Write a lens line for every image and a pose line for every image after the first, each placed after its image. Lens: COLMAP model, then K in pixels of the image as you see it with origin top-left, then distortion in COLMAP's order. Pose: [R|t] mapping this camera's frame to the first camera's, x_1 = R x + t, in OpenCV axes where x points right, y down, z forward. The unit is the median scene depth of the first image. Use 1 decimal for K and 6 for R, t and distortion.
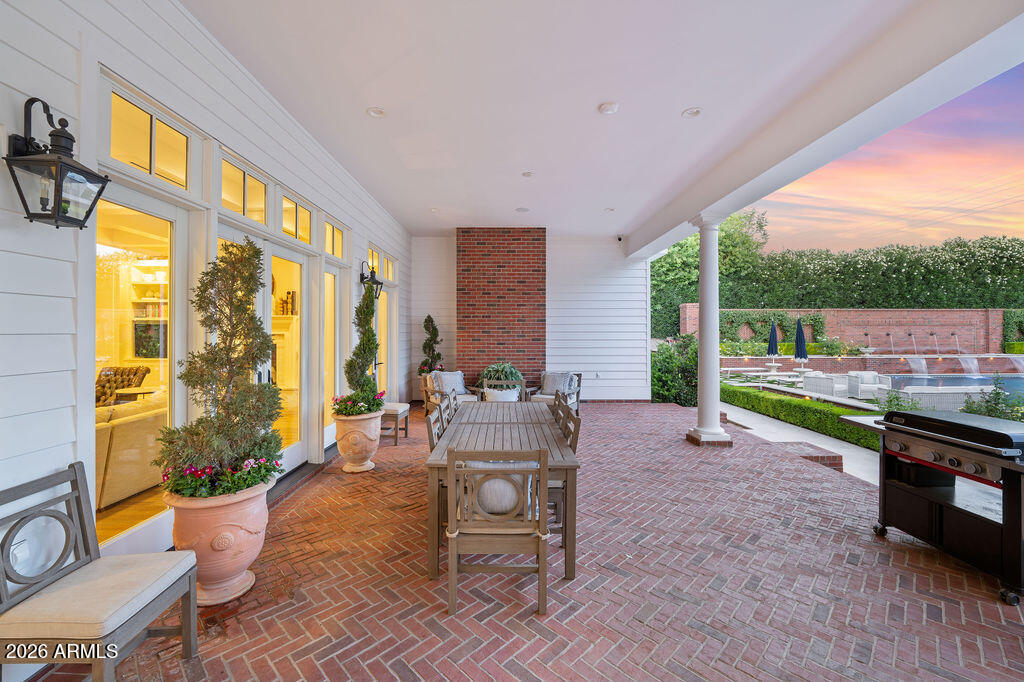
lens RADIAL K [[420.4, 0, 510.6], [0, 420.4, 328.9], [0, 0, 1]] dist [-0.001636, -0.004329]
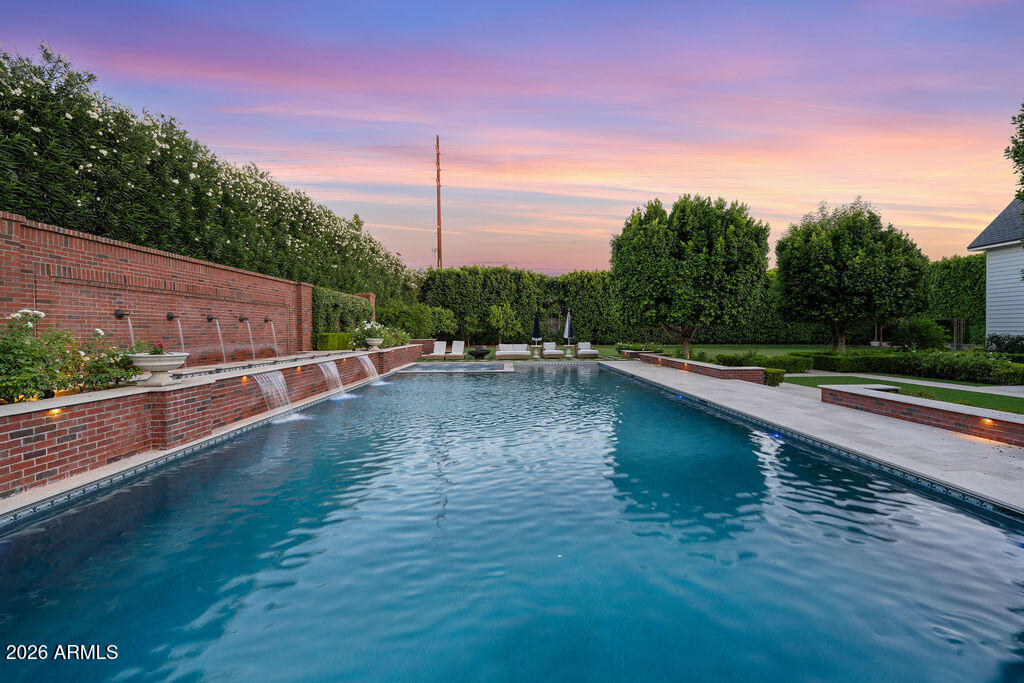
lens RADIAL K [[414.9, 0, 508.7], [0, 414.9, 340.8], [0, 0, 1]] dist [-0.009765, 0.000309]
pose [[0.008068, -0.025402, 0.999645, 1.069714], [0.000952, 0.999677, 0.025395, 0.055897], [-0.999967, 0.000747, 0.008089, 1.419603]]
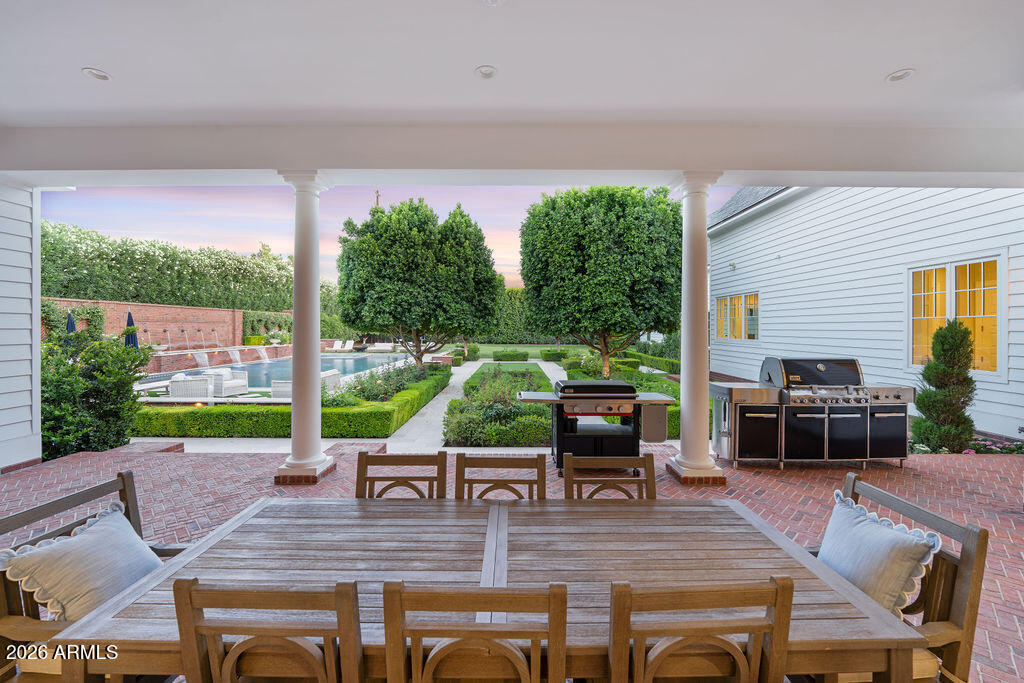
lens RADIAL K [[417.5, 0, 512.8], [0, 417.5, 331.3], [0, 0, 1]] dist [-0.006342, -0.000712]
pose [[0.007942, -0.006334, 0.999948, -0.158151], [-0.009193, 0.999937, 0.006407, 0.000935], [-0.999926, -0.009243, 0.007883, 0.359546]]
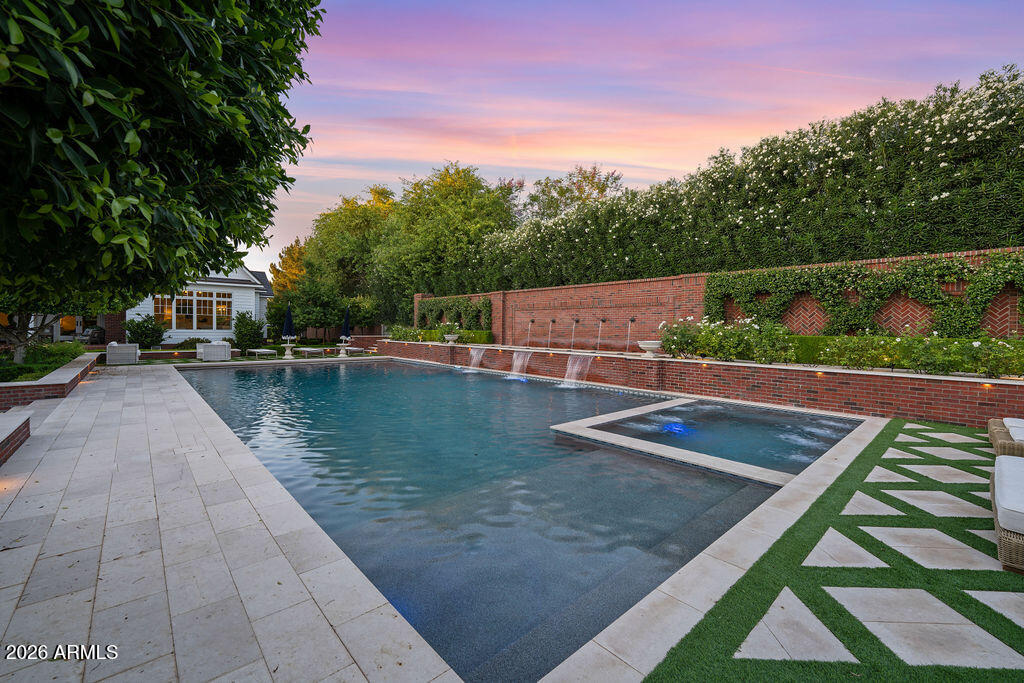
lens RADIAL K [[420.4, 0, 510.6], [0, 420.4, 329.4], [0, 0, 1]] dist [-0.001636, -0.004329]
pose [[0.659901, 0.010396, -0.751281, 3.012413], [-0.007090, 0.999946, 0.007610, 0.048838], [0.751319, 0.000305, 0.659939, 0.936611]]
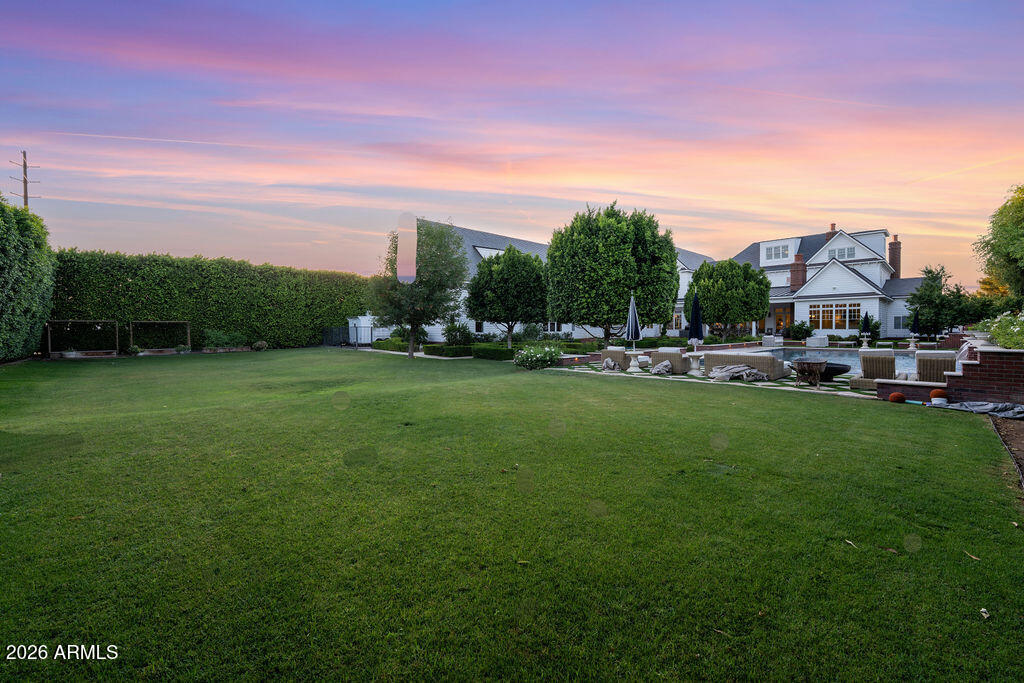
lens RADIAL K [[414.9, 0, 508.7], [0, 414.9, 340.8], [0, 0, 1]] dist [-0.009765, 0.000309]
pose [[-0.738240, 0.024661, -0.674087, 4.404753], [0.011691, 0.999649, 0.023769, 0.061479], [0.674436, 0.009667, -0.738270, 1.824091]]
